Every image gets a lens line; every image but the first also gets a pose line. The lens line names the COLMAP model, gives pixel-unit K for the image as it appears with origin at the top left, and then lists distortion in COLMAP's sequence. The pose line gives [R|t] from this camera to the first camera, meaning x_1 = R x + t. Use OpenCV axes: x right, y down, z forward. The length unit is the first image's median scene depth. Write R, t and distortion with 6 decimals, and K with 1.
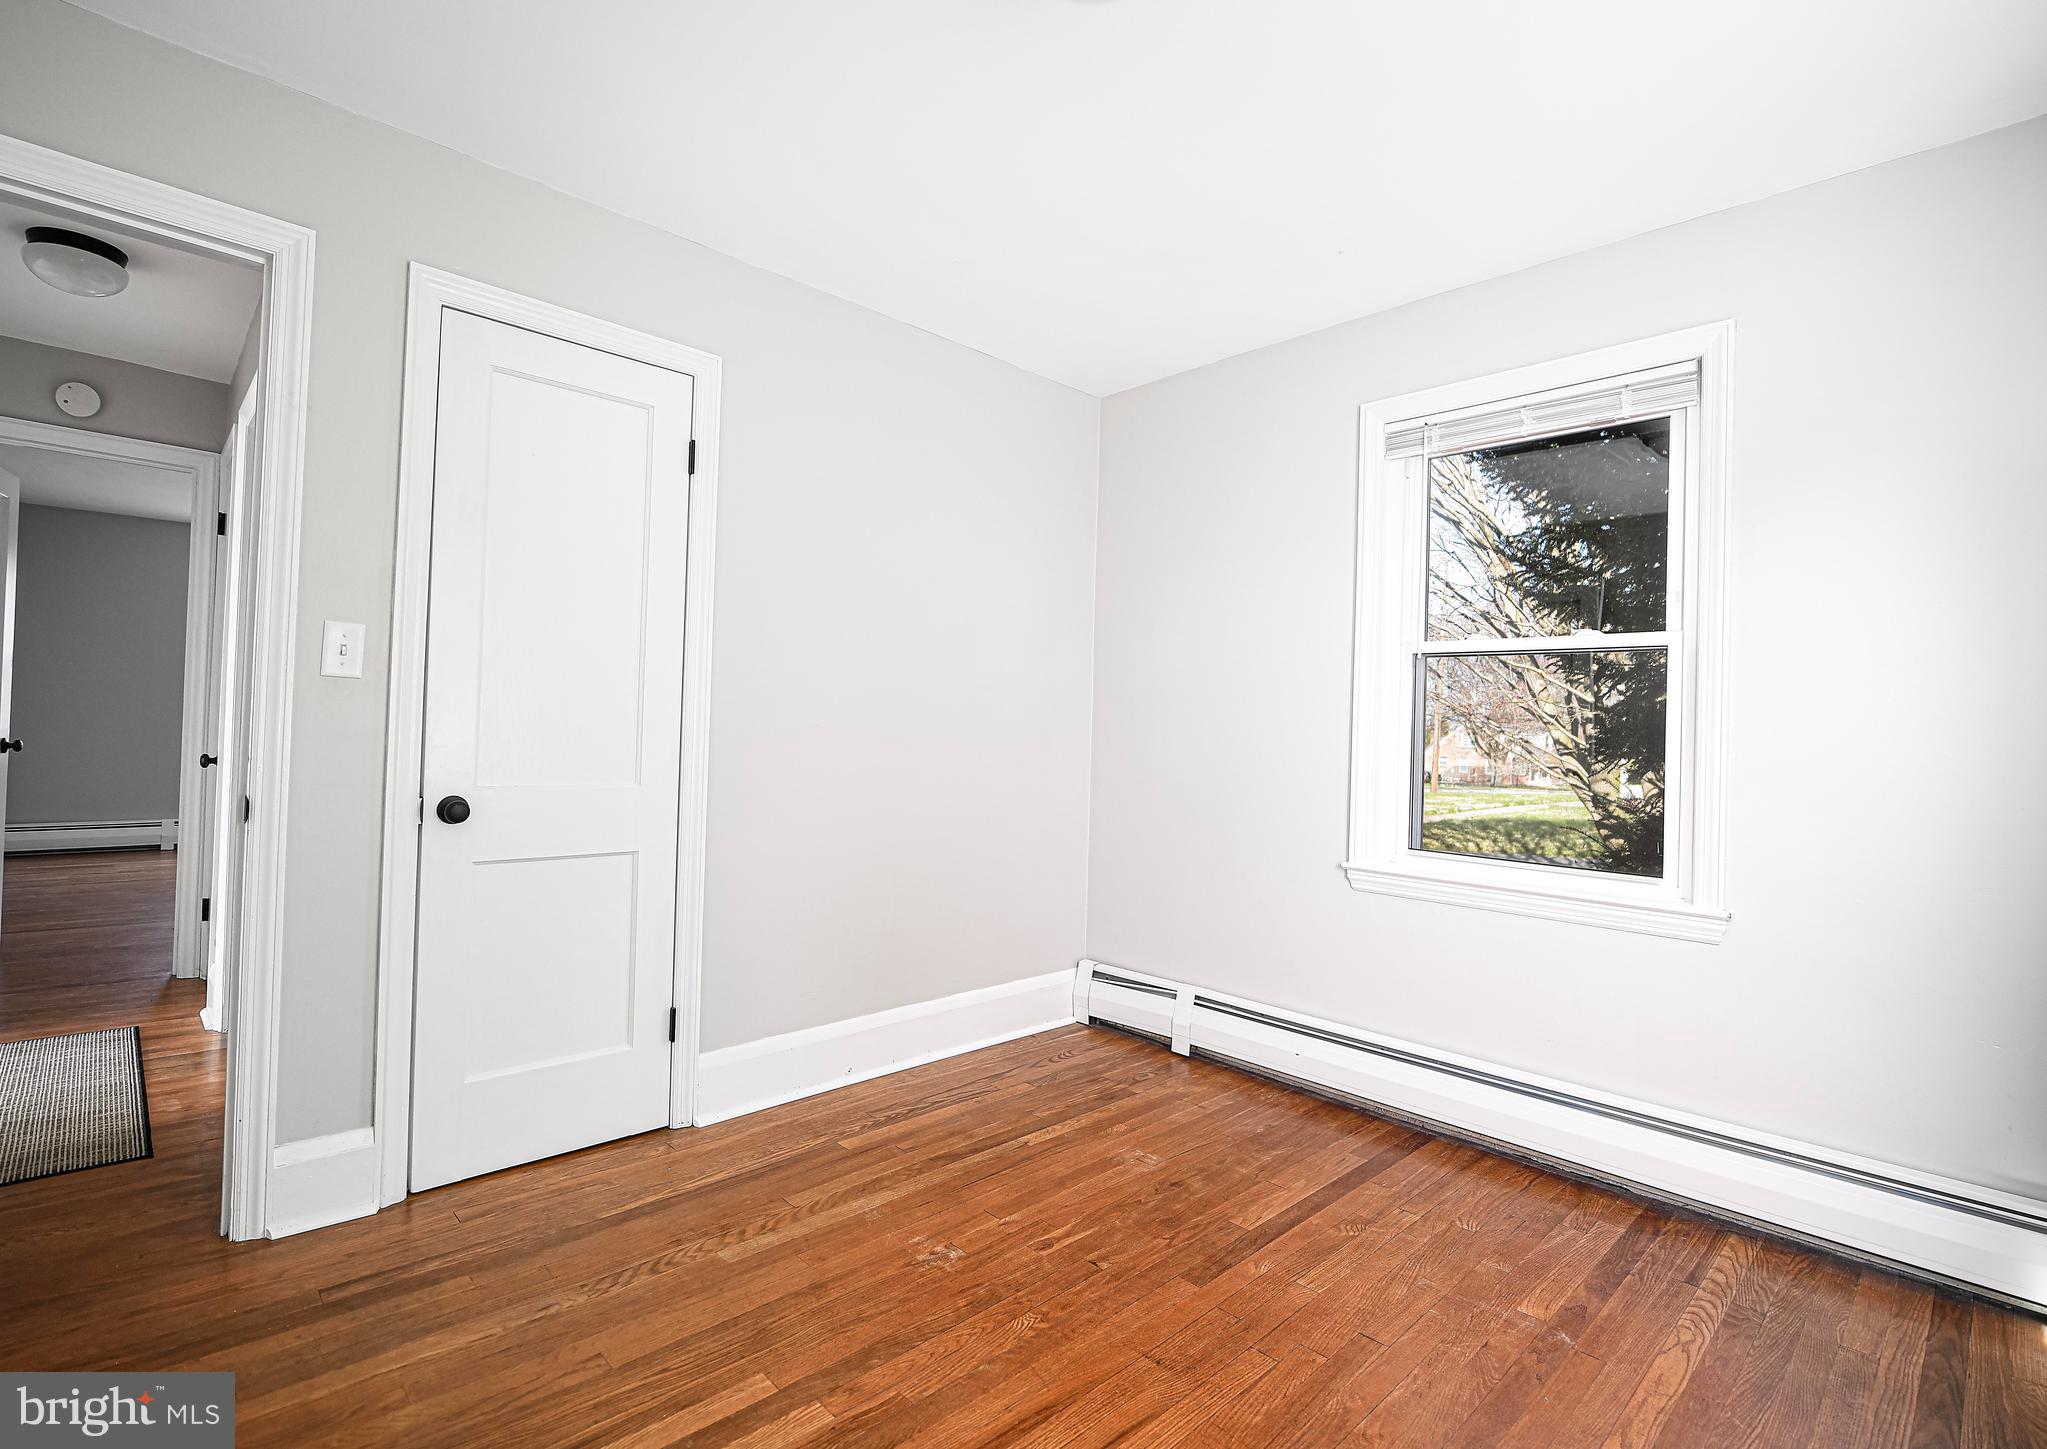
lens RADIAL K [[982.4, 0, 1025.9], [0, 982.4, 728.4], [0, 0, 1]] dist [-0.016845, -0.000167]
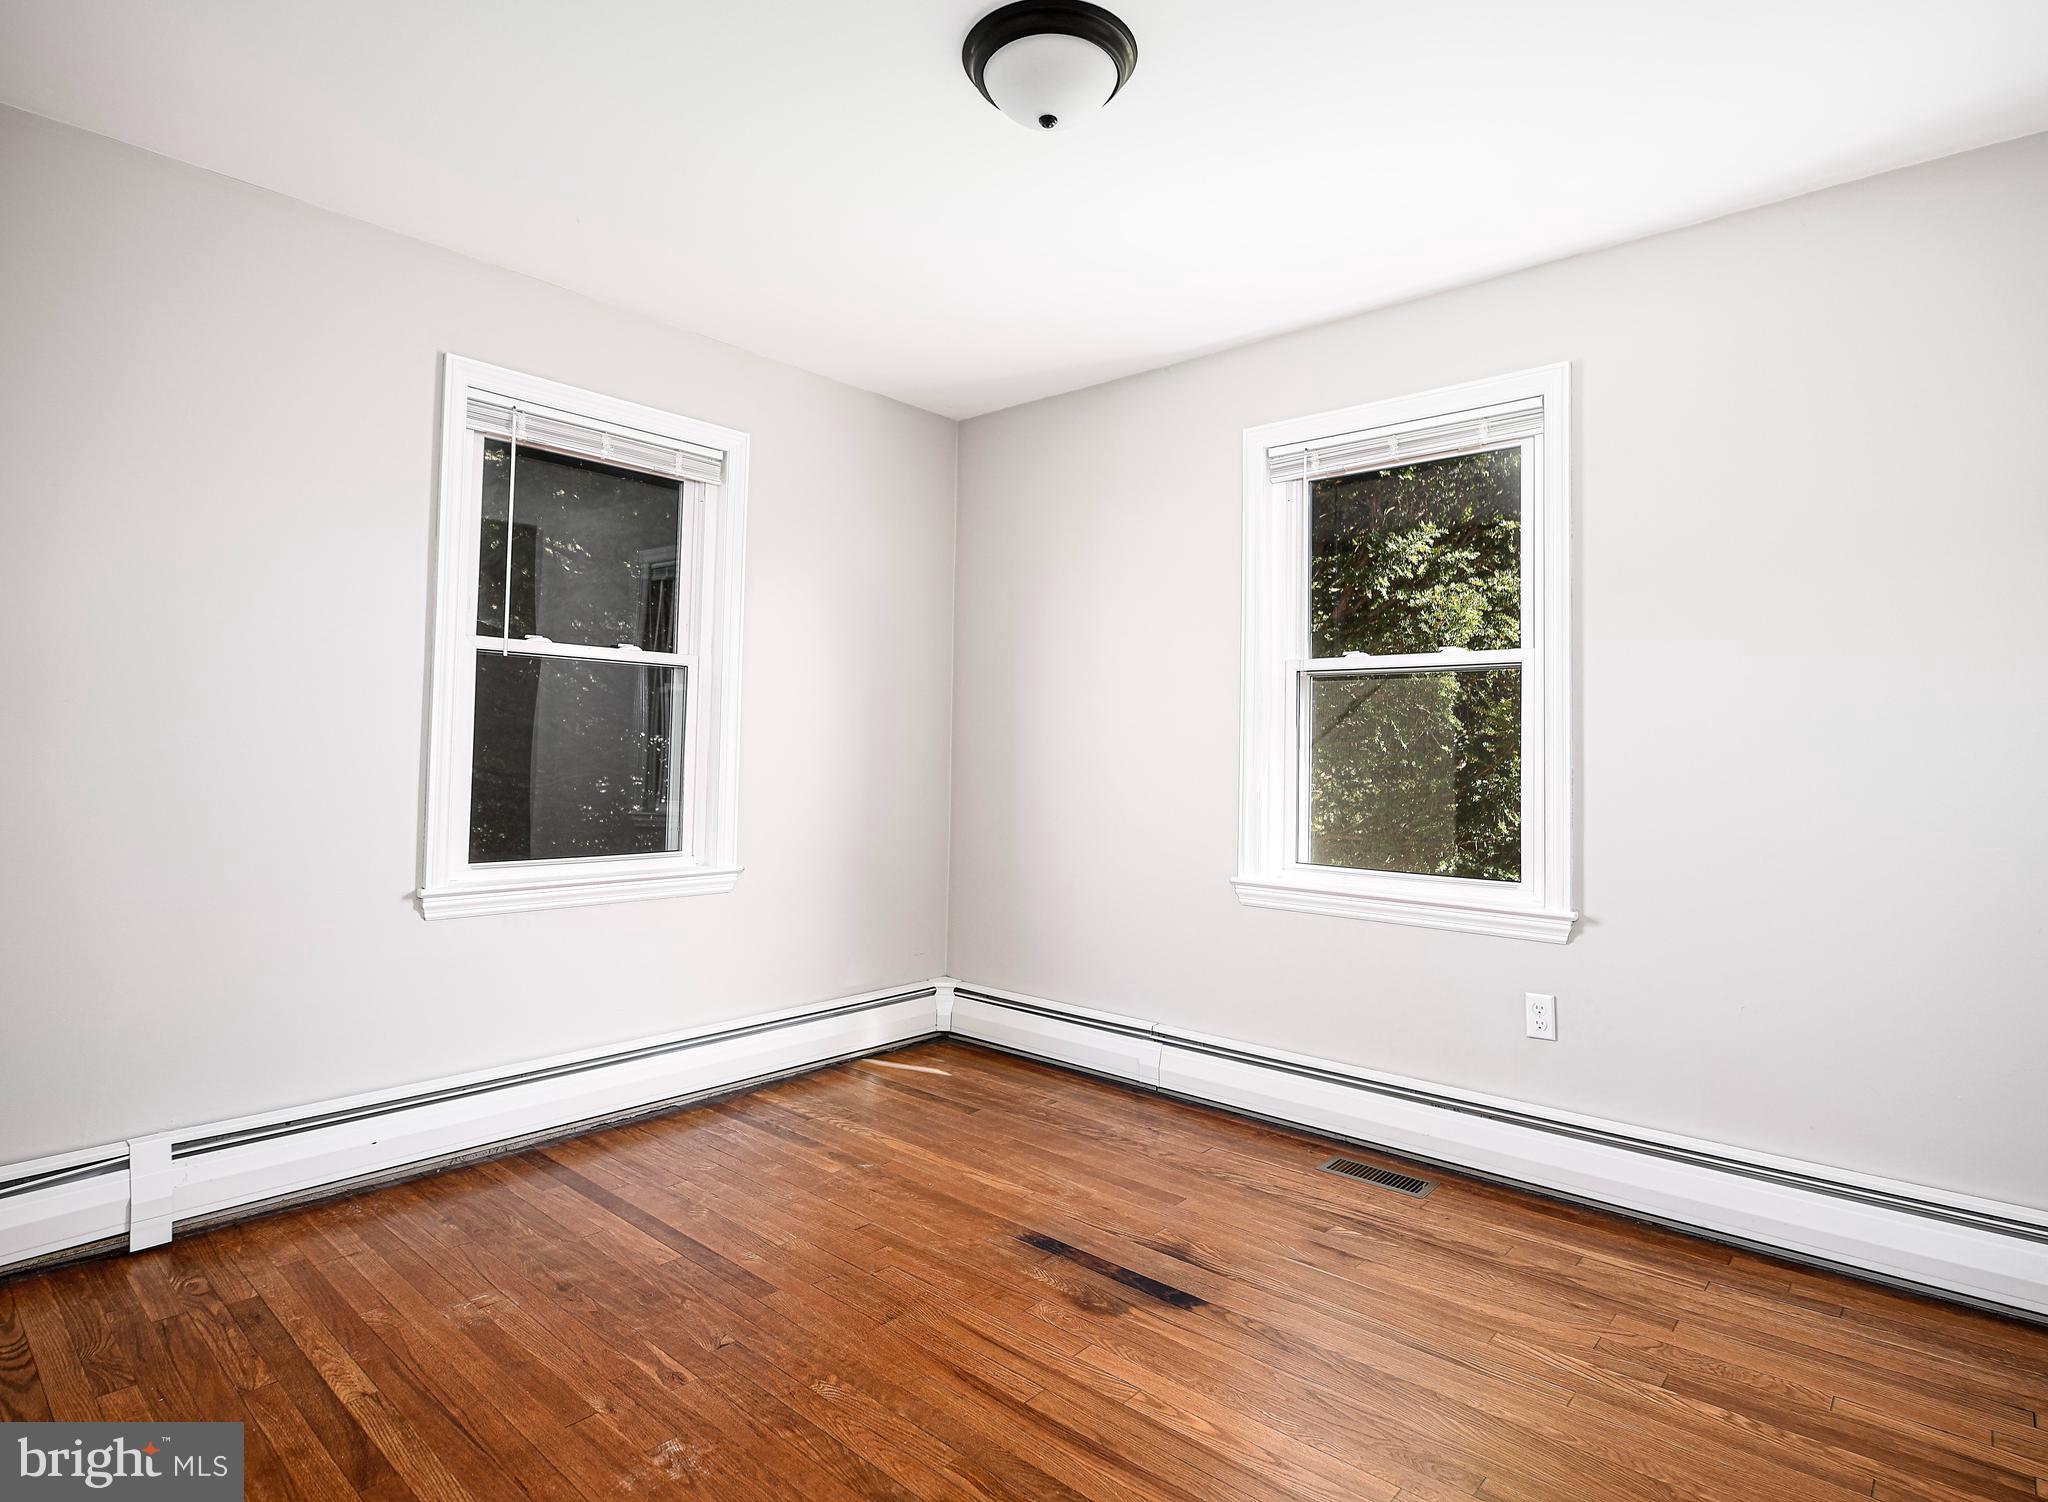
lens RADIAL K [[1068.2, 0, 1028.1], [0, 1068.2, 736.4], [0, 0, 1]] dist [-0.005943, -0.000931]
pose [[-0.085013, -0.016539, 0.996243, -0.742338], [-0.018655, 0.999713, 0.015005, -0.021999], [-0.996205, -0.017310, -0.085297, 0.663698]]
